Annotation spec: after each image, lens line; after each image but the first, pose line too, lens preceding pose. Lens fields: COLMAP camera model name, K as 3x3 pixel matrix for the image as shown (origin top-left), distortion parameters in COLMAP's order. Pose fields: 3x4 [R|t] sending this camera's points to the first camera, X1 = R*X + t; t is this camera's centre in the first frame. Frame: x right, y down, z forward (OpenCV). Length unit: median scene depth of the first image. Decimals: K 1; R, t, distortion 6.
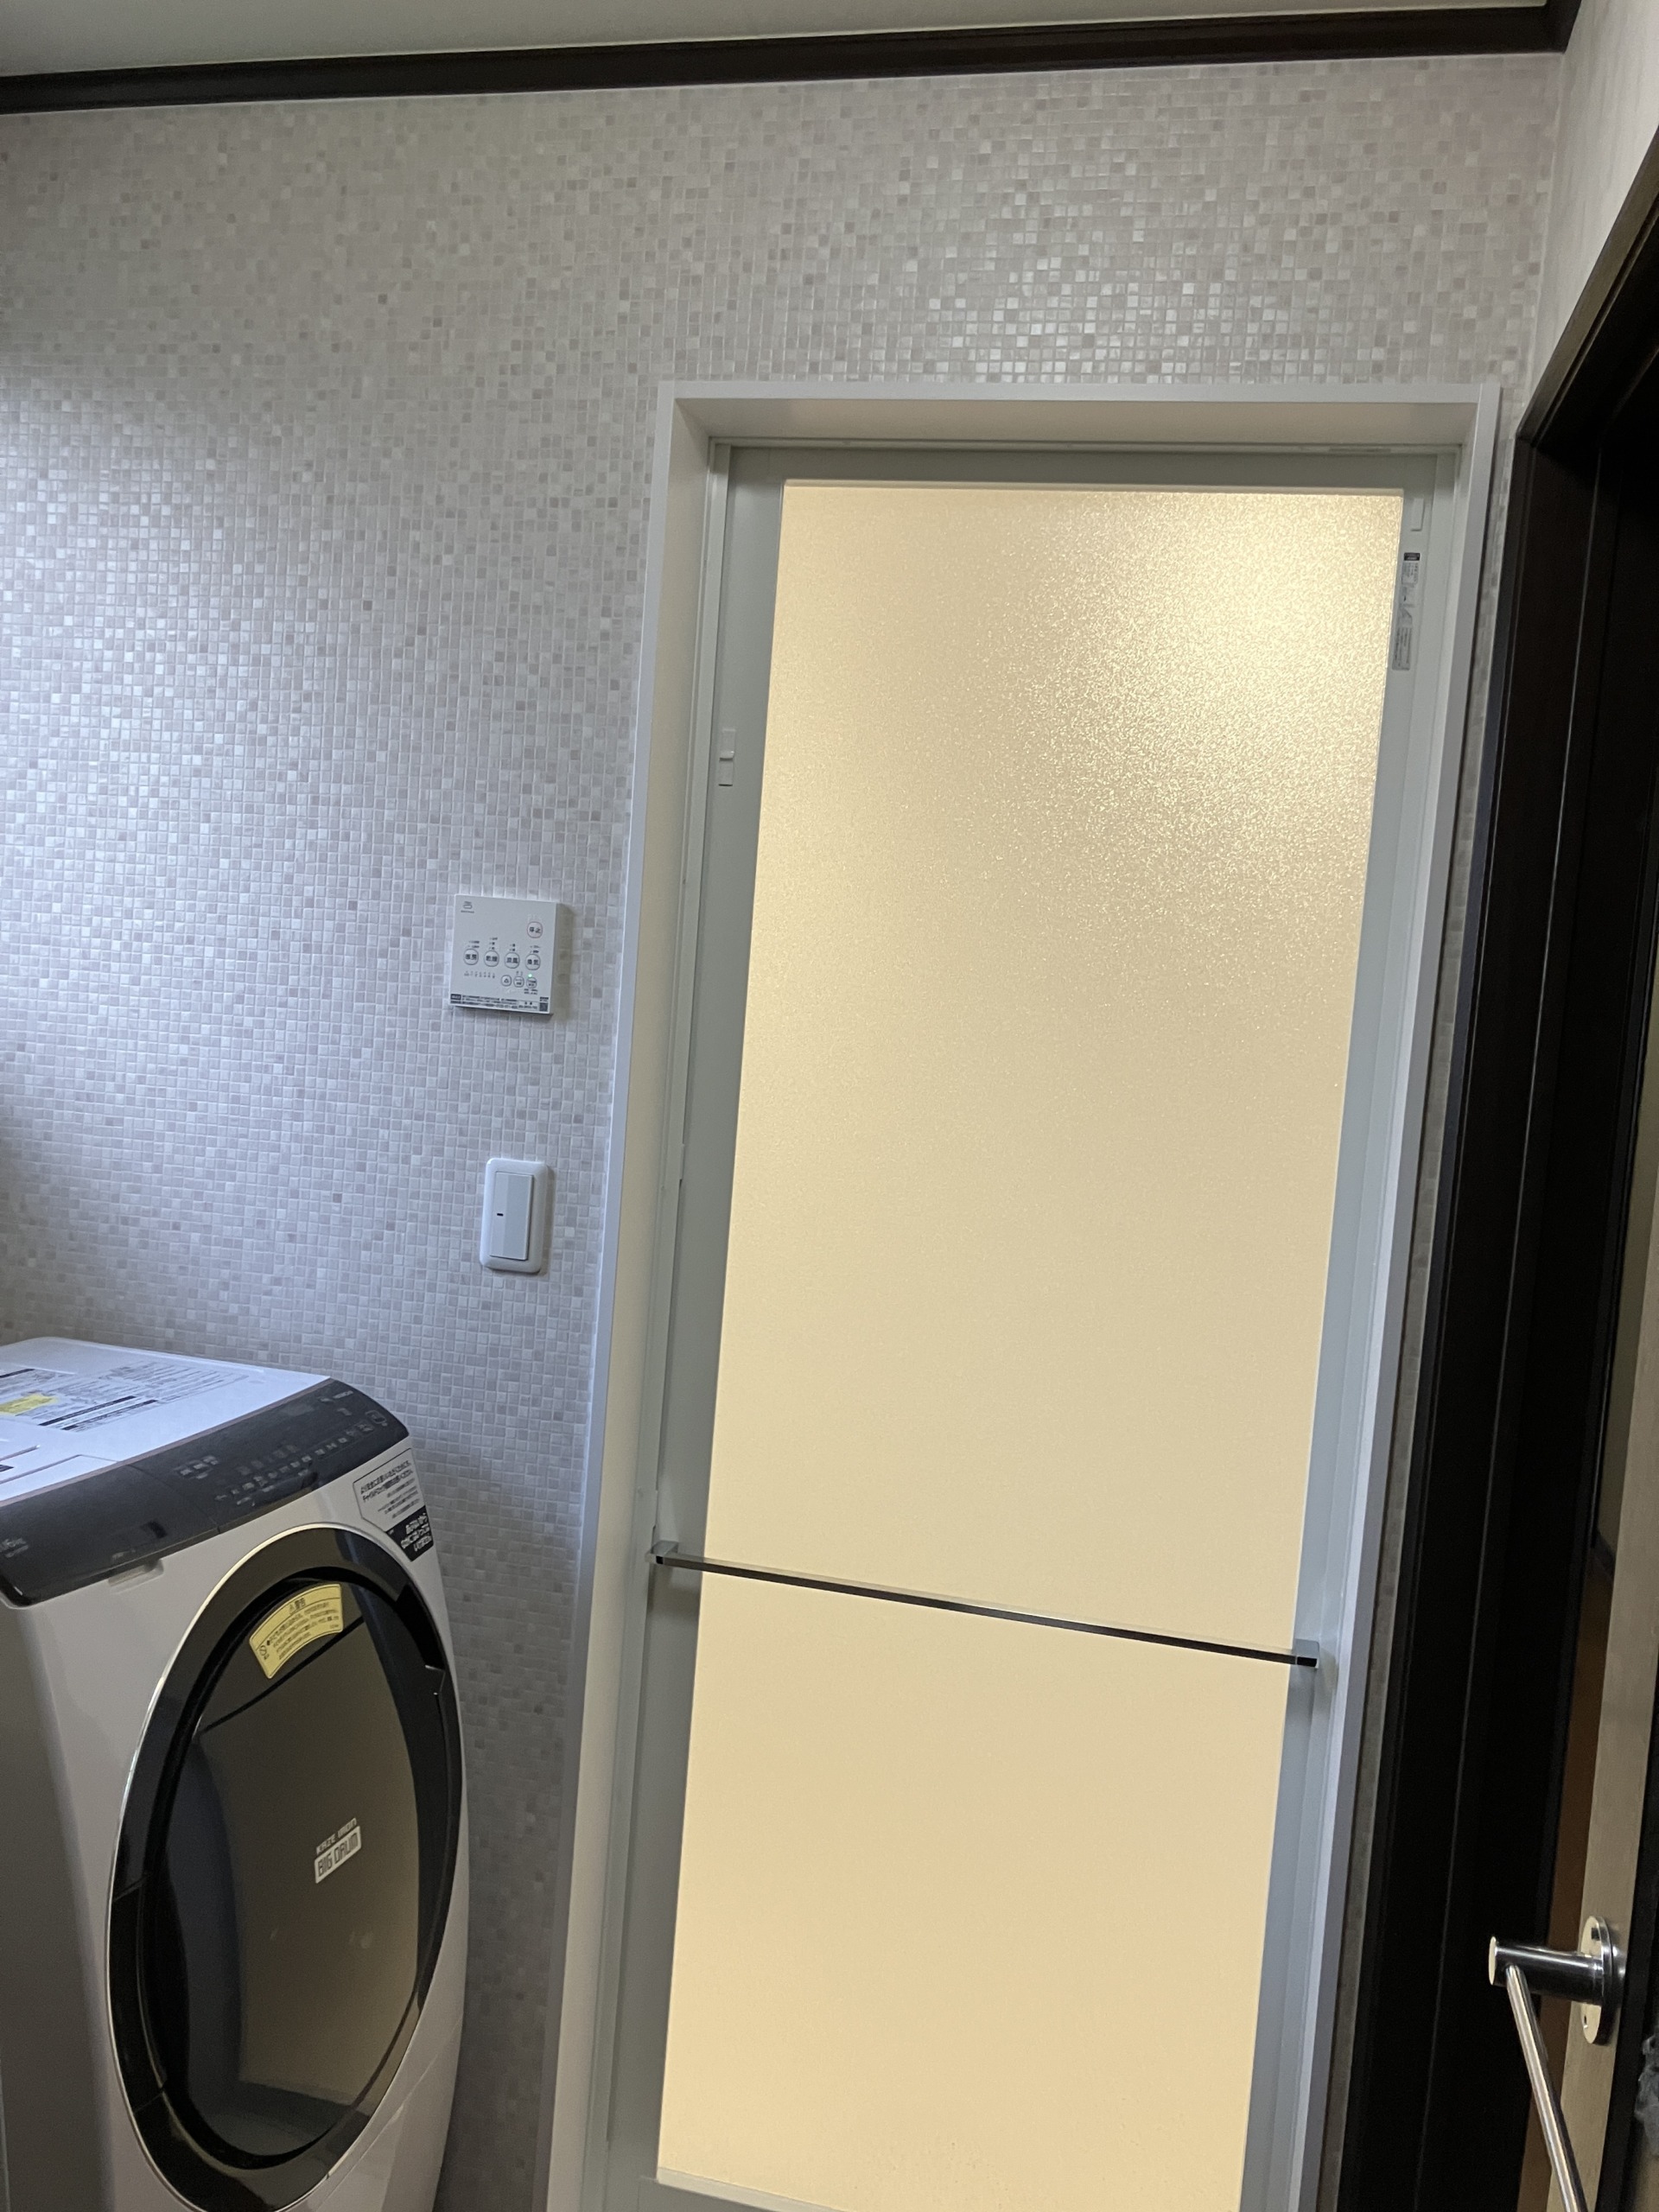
lens RADIAL K [[1832.4, 0, 826.8], [0, 1832.4, 1104.1], [0, 0, 1]] dist [0.048060, -0.020294]
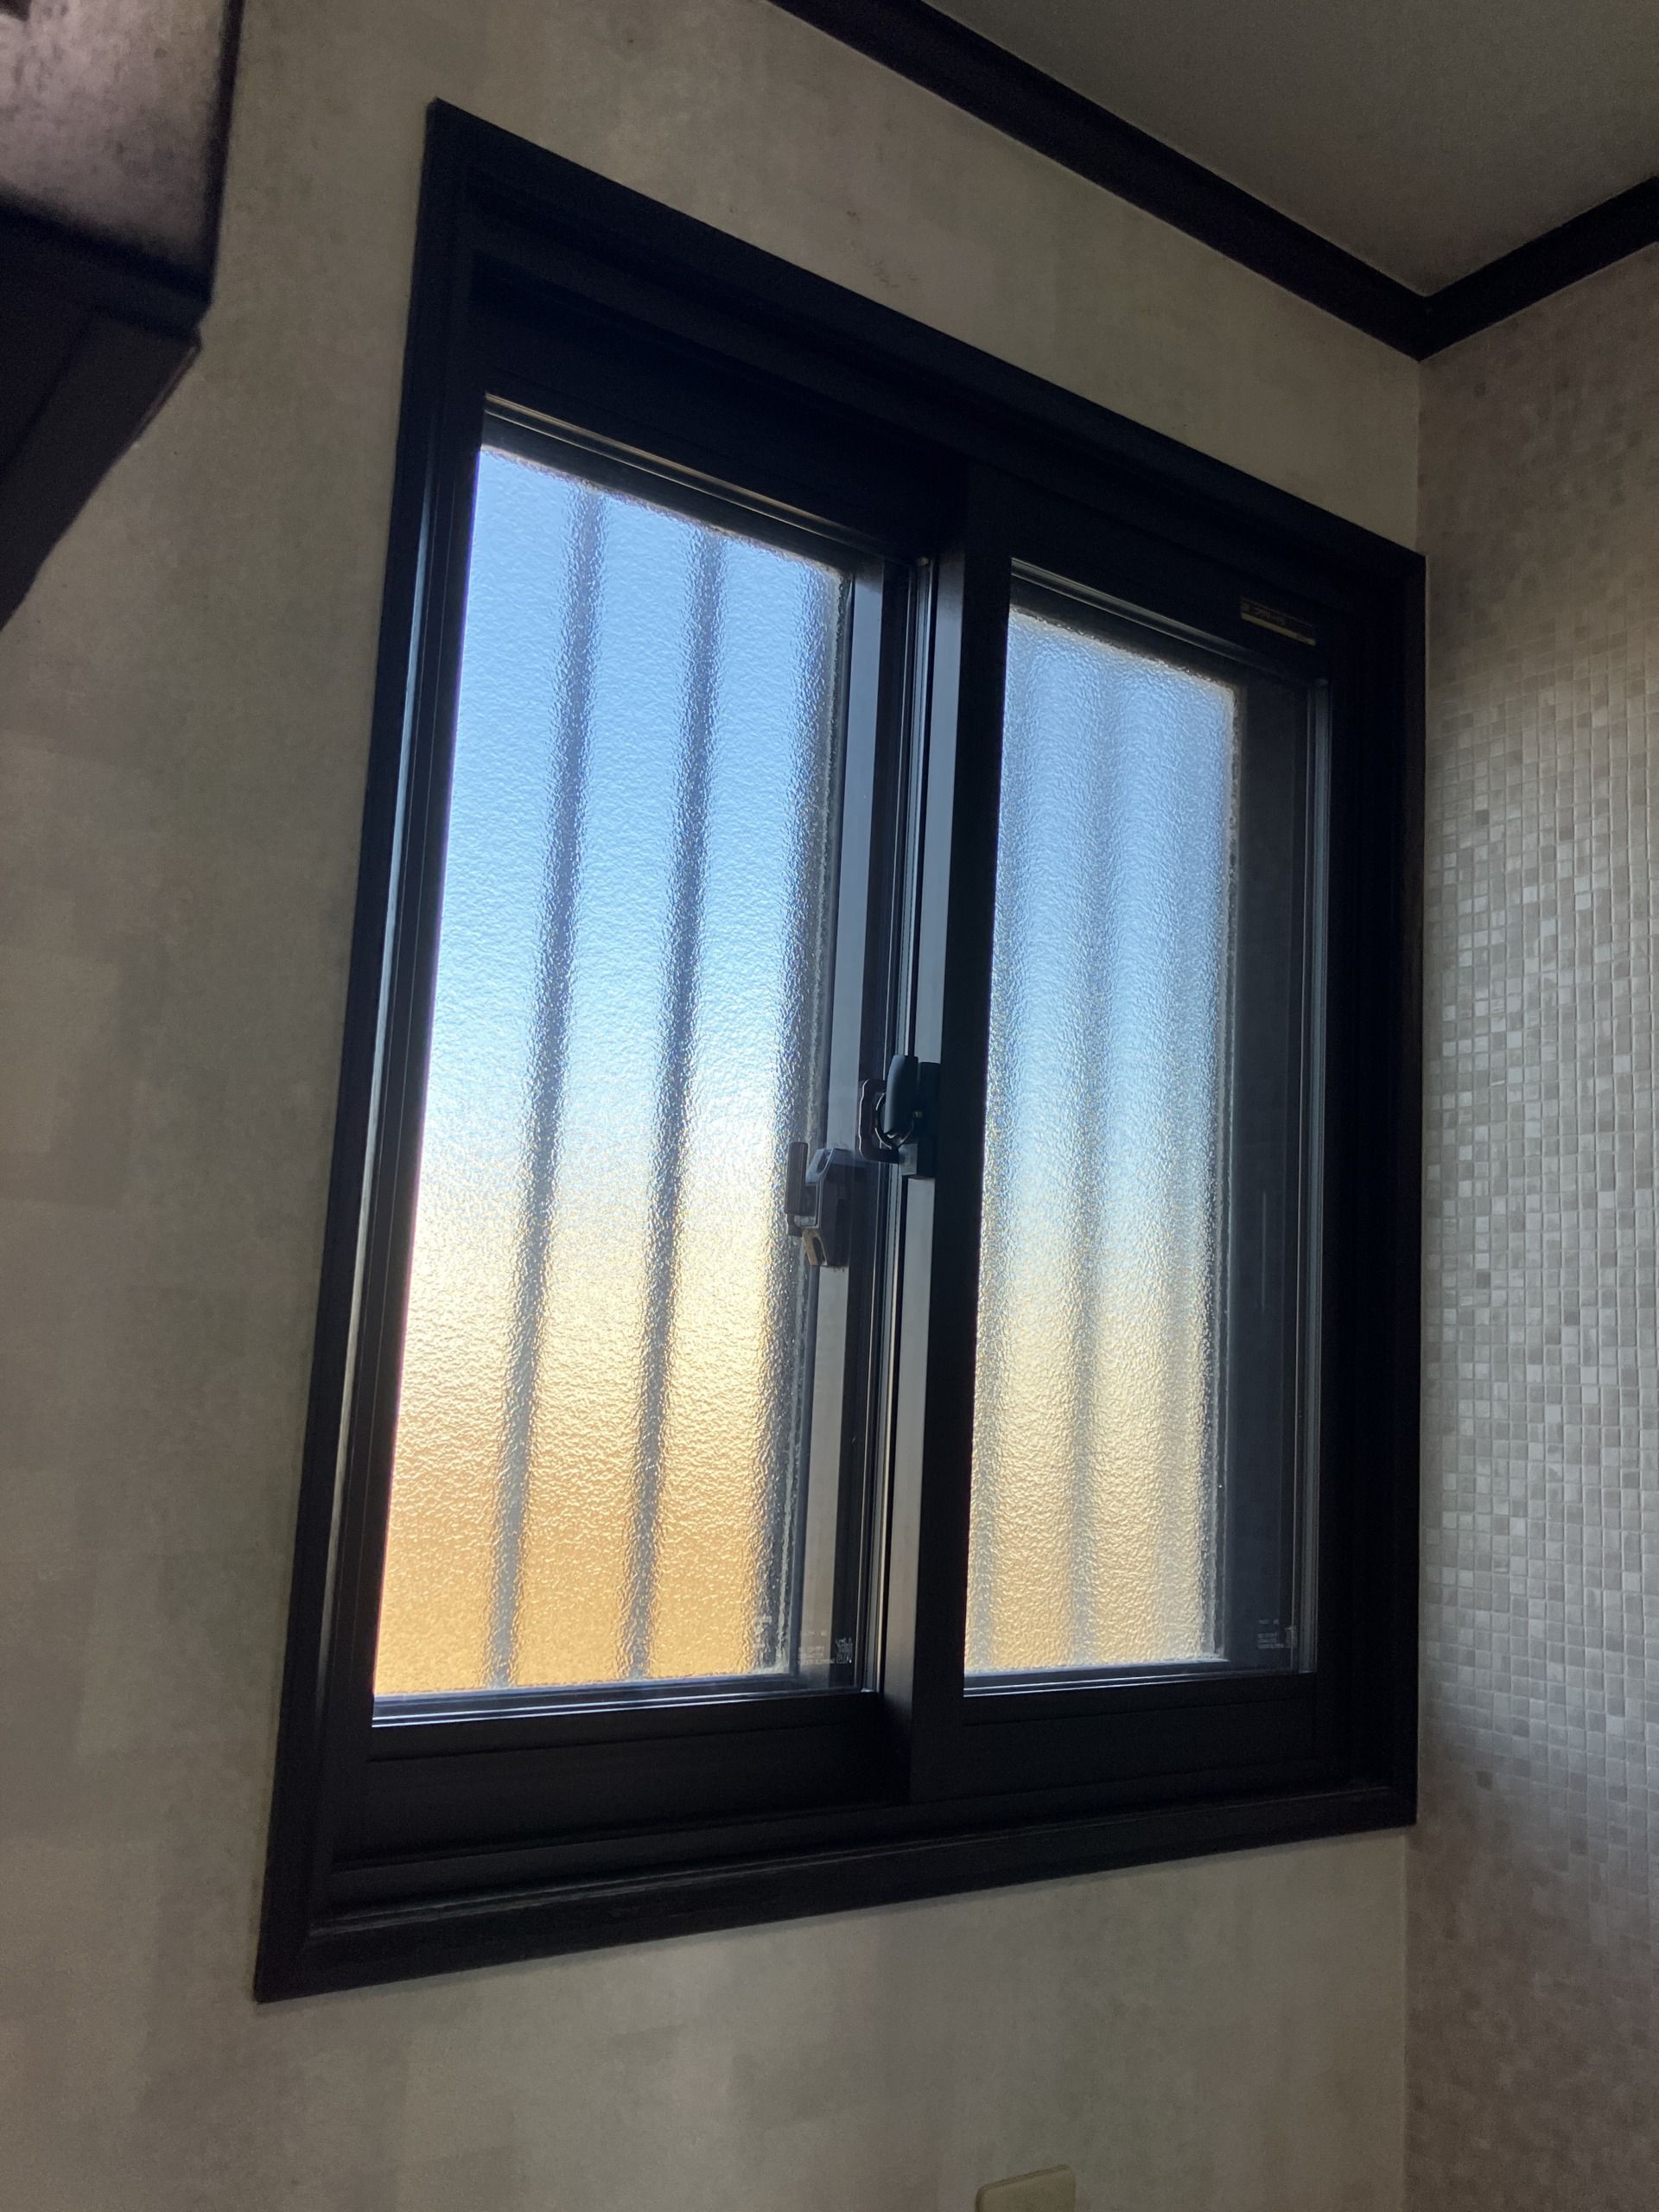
lens RADIAL K [[1832.4, 0, 826.9], [0, 1832.4, 1102.0], [0, 0, 1]] dist [0.048060, -0.020294]
pose [[0.750489, -0.134615, -0.647028, -0.226940], [-0.038633, 0.968425, -0.246292, -0.100429], [0.659753, 0.209836, 0.721592, 0.431267]]
